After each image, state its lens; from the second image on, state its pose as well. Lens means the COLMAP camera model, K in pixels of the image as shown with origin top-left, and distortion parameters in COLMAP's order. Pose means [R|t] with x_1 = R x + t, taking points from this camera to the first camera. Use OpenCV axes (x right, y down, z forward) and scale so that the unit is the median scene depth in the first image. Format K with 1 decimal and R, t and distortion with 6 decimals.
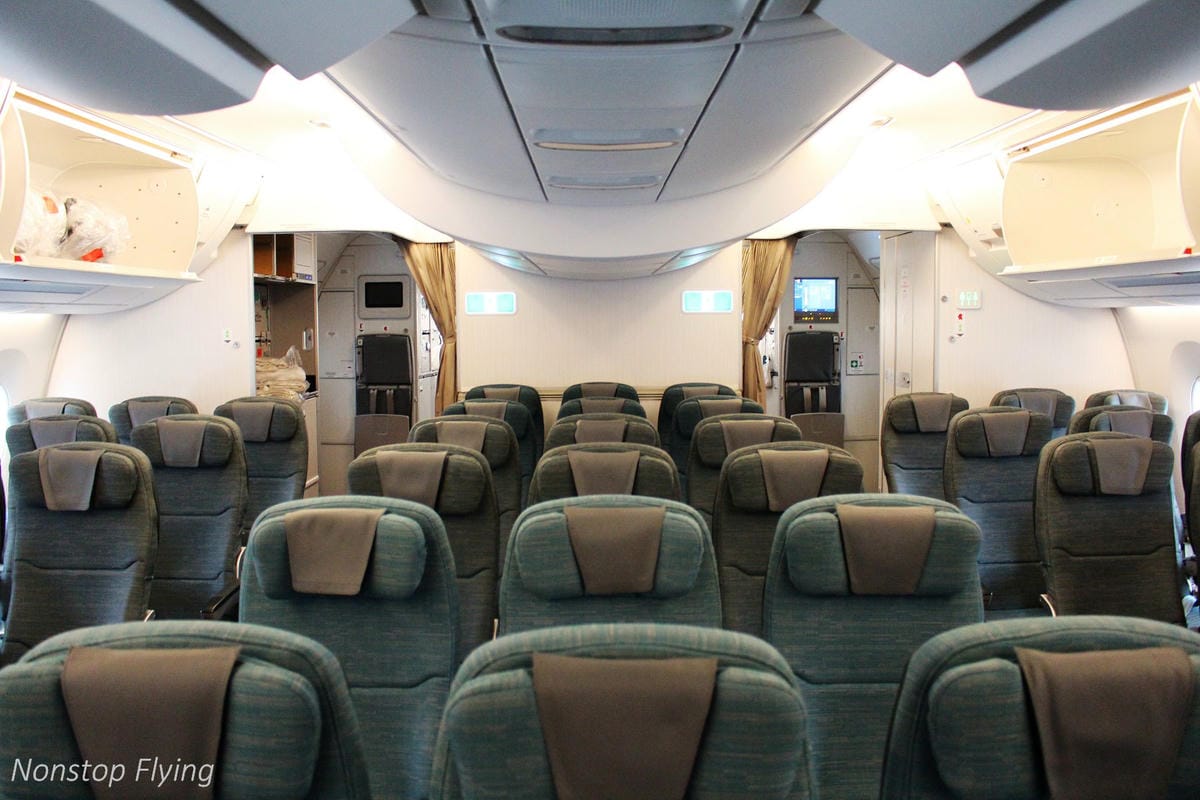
lens RADIAL K [[1230.9, 0, 516.9], [0, 1230.9, 417.8], [0, 0, 1]] dist [-0.170519, 0.164143]
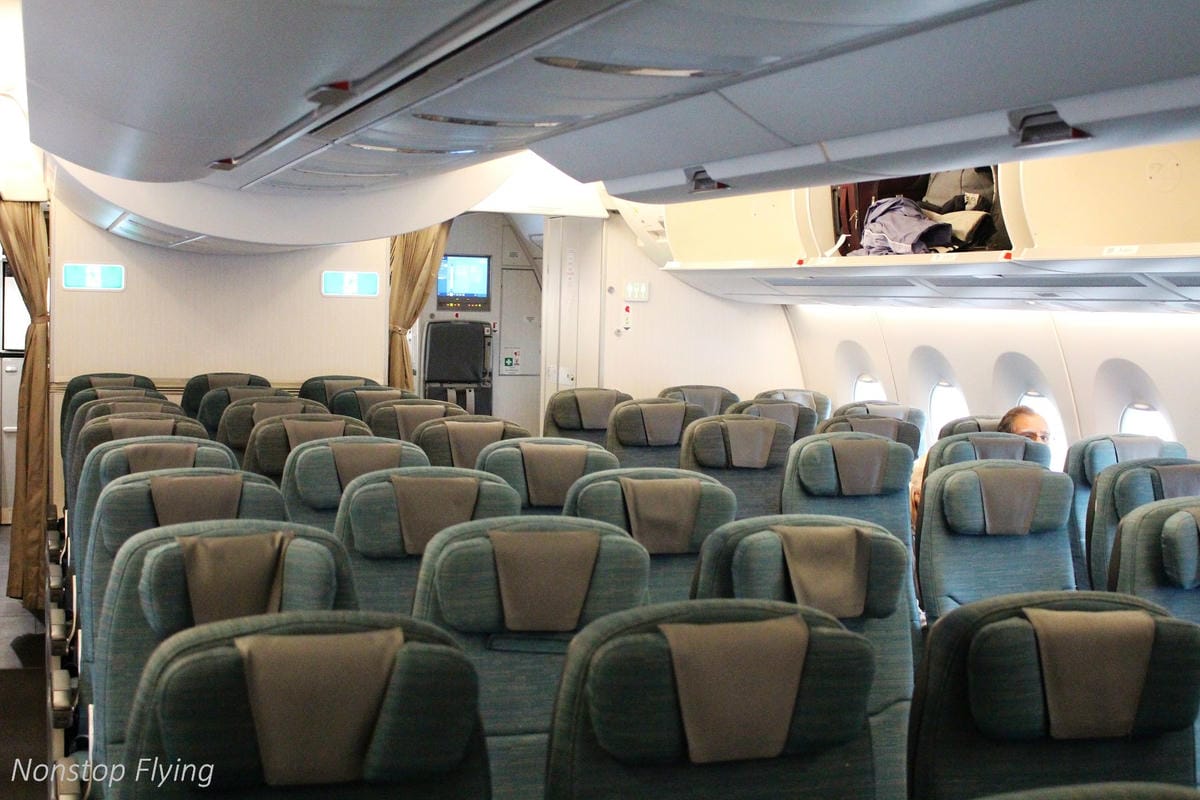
lens RADIAL K [[1745.4, 0, 600.0], [0, 1745.4, 400.0], [0, 0, 1]] dist [-0.101656, 0.002323]
pose [[0.946793, 0.016000, 0.321444, -0.080591], [-0.008611, 0.999665, -0.024395, 0.018437], [-0.321726, 0.020329, 0.946614, -0.254435]]
